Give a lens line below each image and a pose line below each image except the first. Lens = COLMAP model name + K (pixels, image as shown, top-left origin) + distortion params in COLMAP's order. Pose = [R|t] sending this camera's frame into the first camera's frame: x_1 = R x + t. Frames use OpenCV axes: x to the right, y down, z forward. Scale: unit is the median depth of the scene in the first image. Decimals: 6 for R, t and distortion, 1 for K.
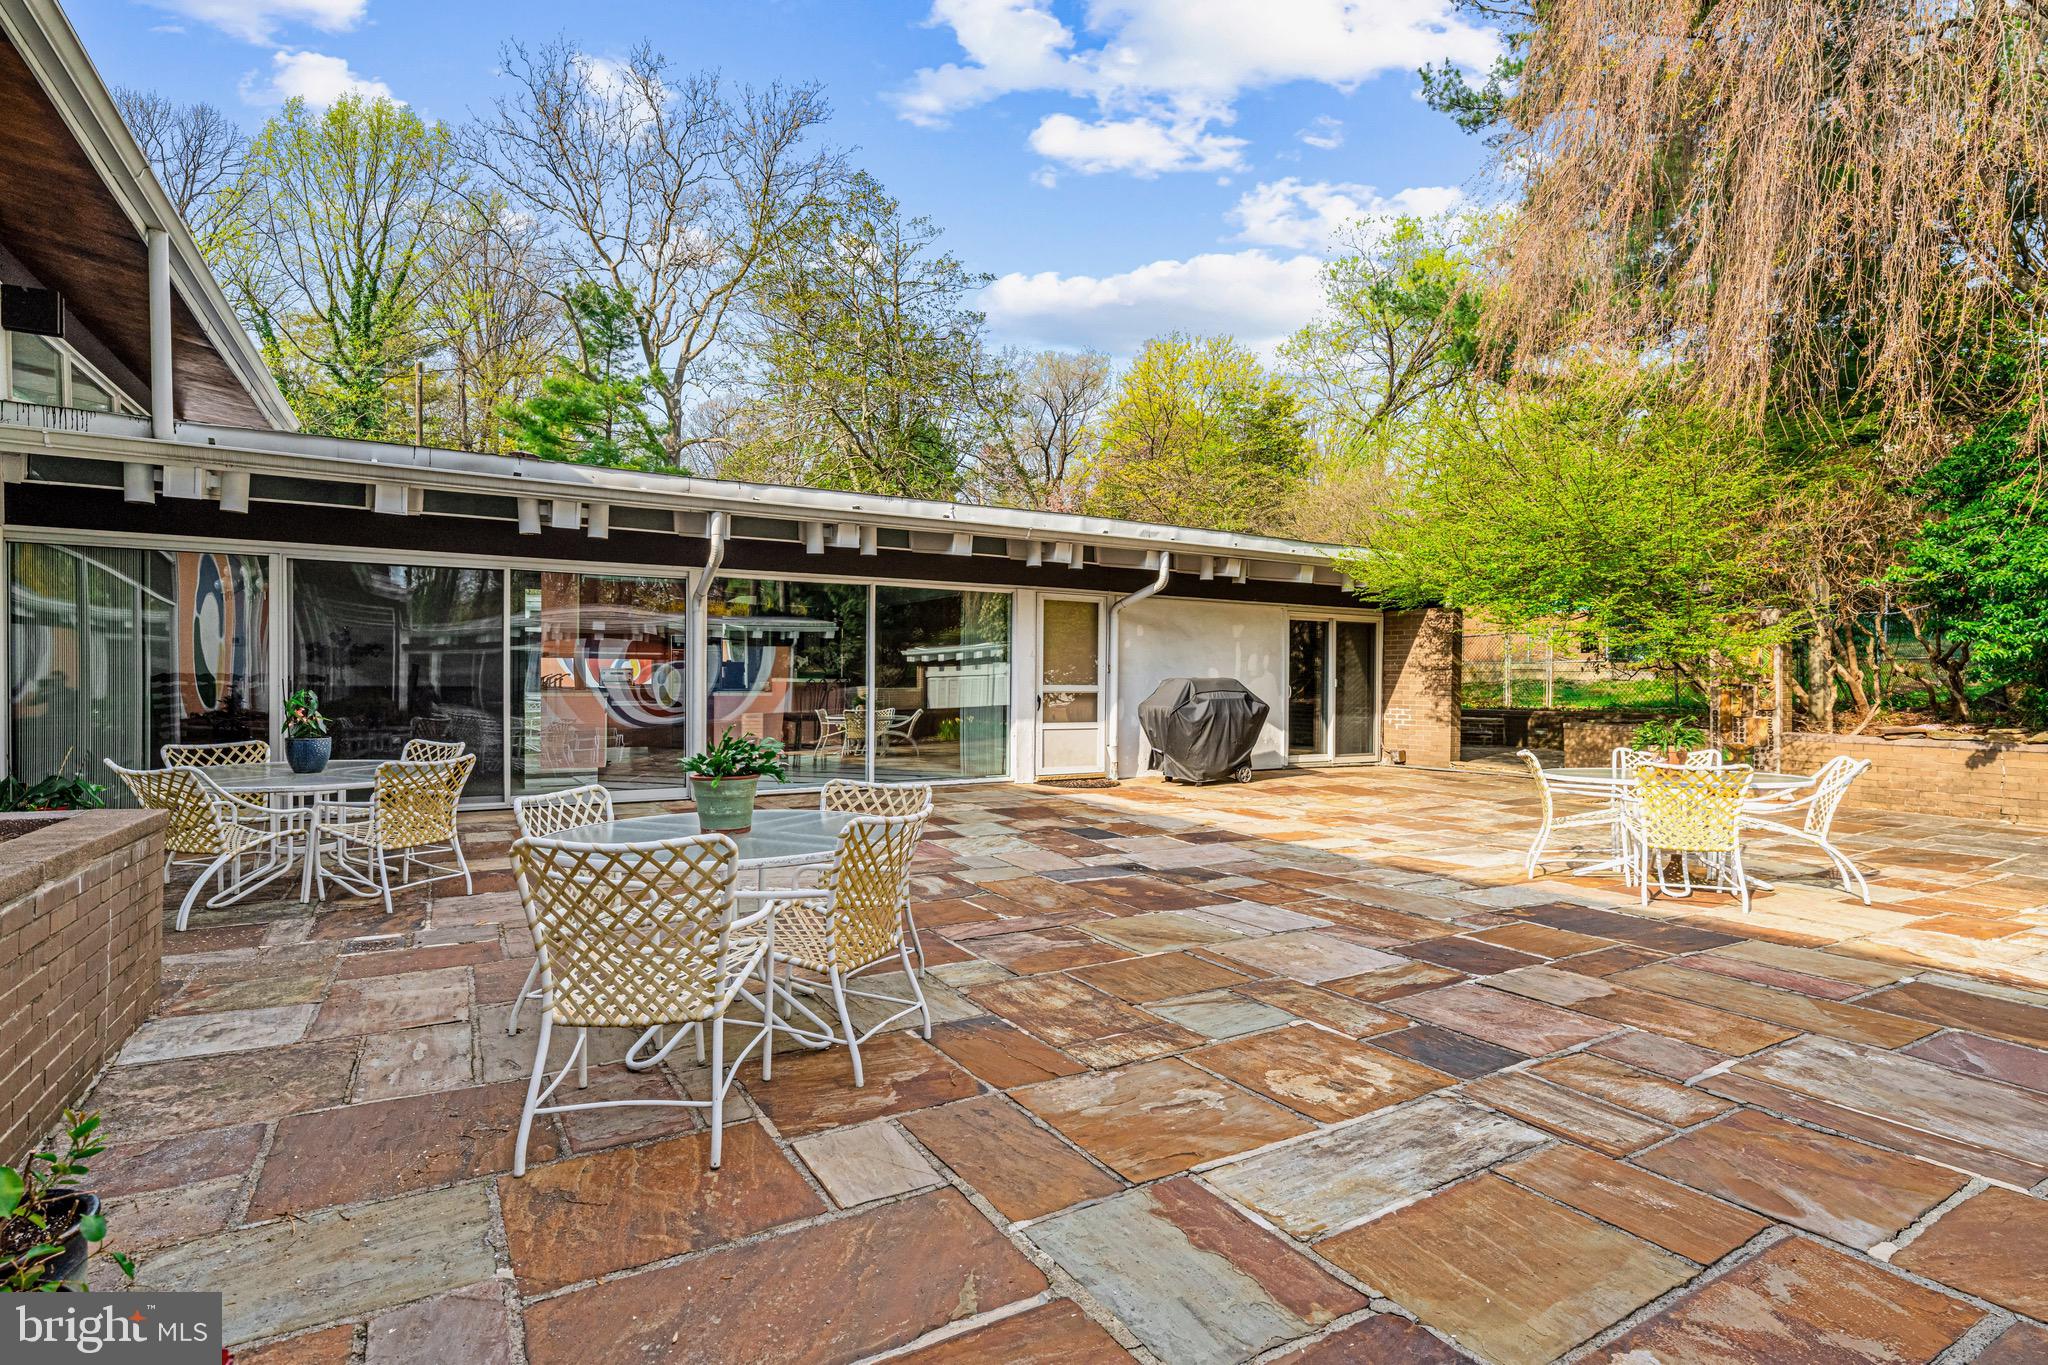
lens RADIAL K [[982.1, 0, 1018.8], [0, 982.1, 693.4], [0, 0, 1]] dist [0.002994, 0.000730]
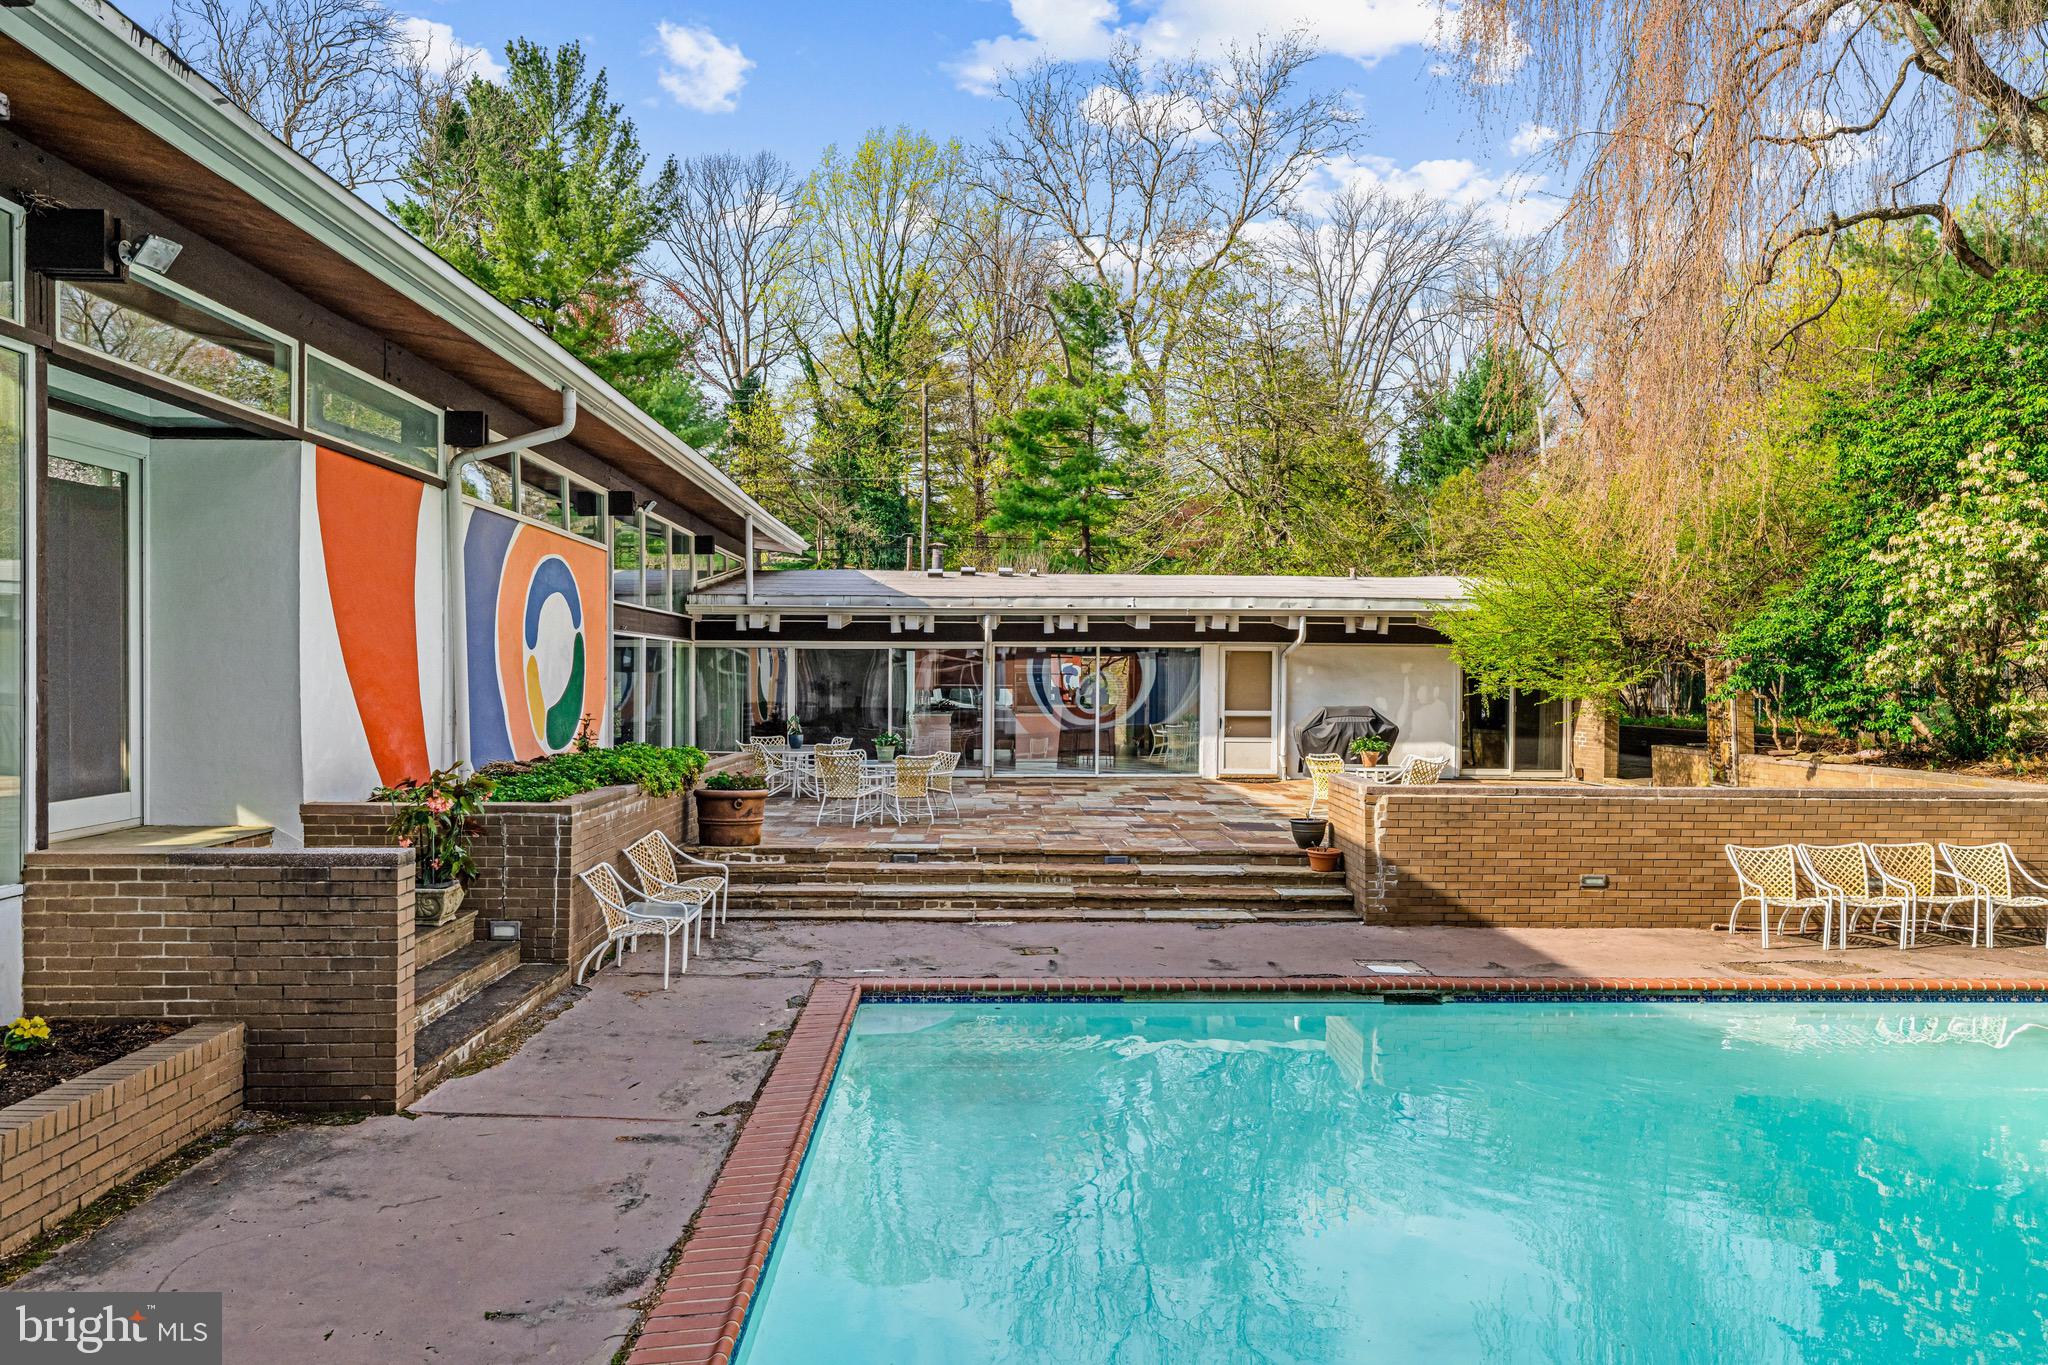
lens RADIAL K [[1427.9, 0, 1024.0], [0, 1427.9, 682.5], [0, 0, 1]] dist [-0.002272, 0.000492]
pose [[0.874018, -0.003695, -0.485880, 0.447941], [-0.003773, 0.999889, -0.014393, -0.010714], [0.485879, 0.014413, 0.873907, -0.547309]]
